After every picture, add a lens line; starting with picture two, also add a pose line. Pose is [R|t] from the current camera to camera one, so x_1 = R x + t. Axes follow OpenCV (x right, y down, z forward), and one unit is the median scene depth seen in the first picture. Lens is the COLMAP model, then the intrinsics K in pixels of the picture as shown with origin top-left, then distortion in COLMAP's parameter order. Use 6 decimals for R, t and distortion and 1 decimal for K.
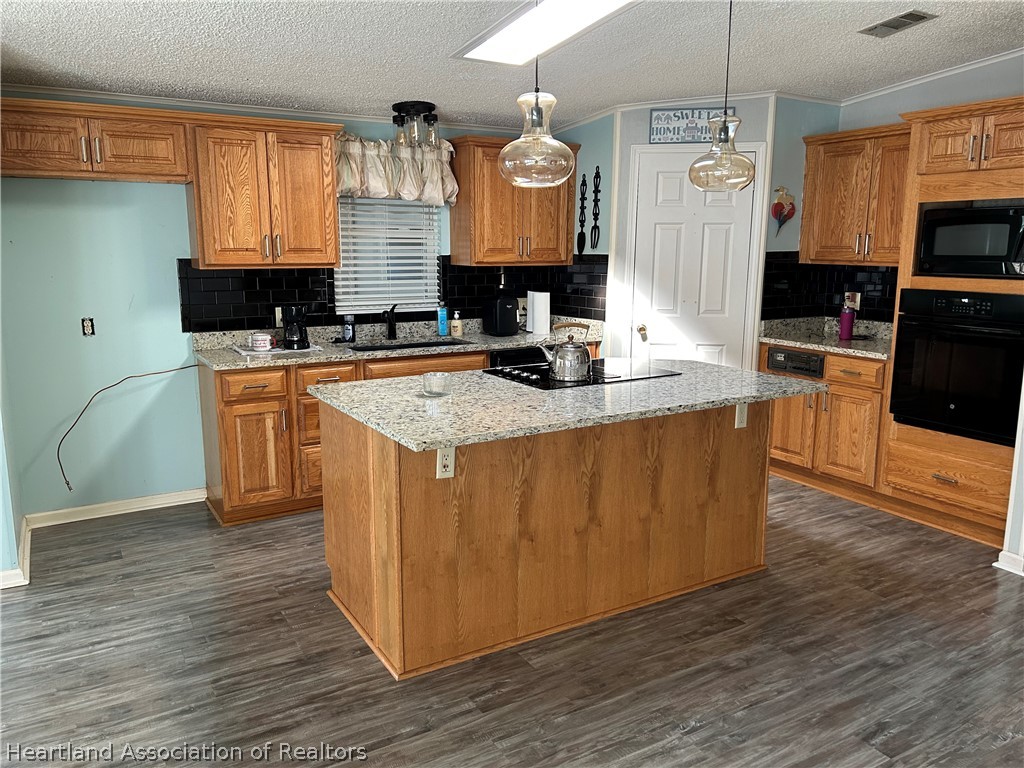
lens RADIAL K [[769.1, 0, 522.7], [0, 769.1, 385.9], [0, 0, 1]] dist [0.074027, -0.077743]
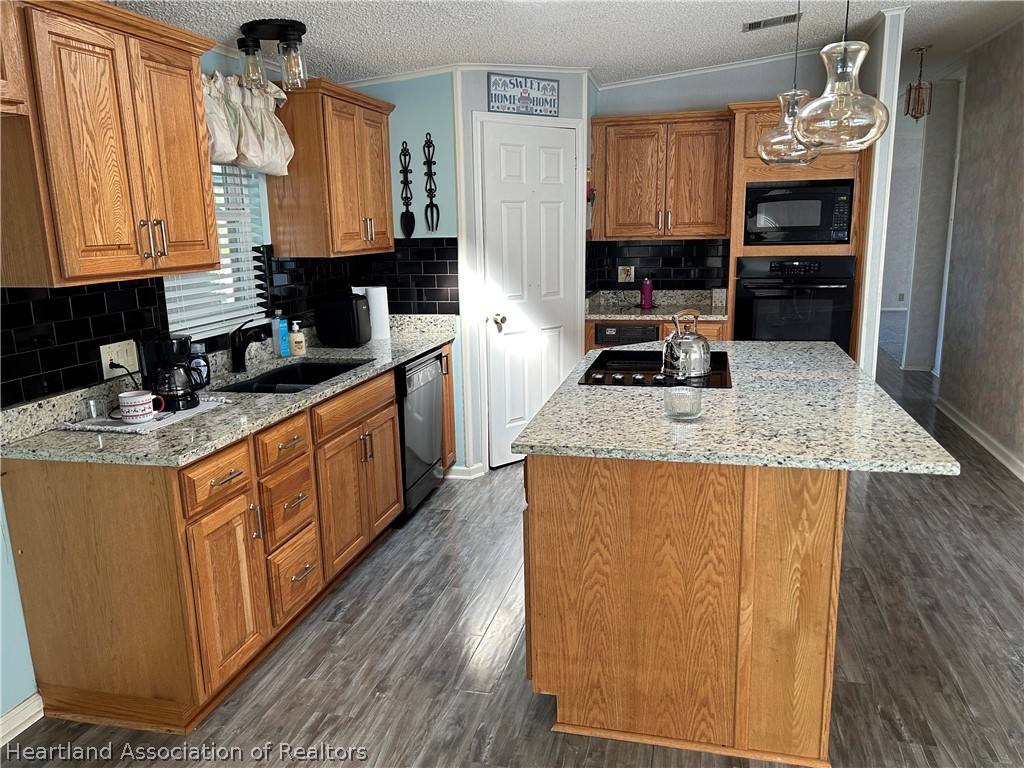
lens RADIAL K [[769.1, 0, 517.0], [0, 769.1, 390.7], [0, 0, 1]] dist [0.074027, -0.077743]
pose [[0.700120, -0.170721, 0.693315, -0.499579], [0.152584, 0.984338, 0.088301, -0.070668], [-0.697531, 0.043967, 0.715204, 0.359079]]
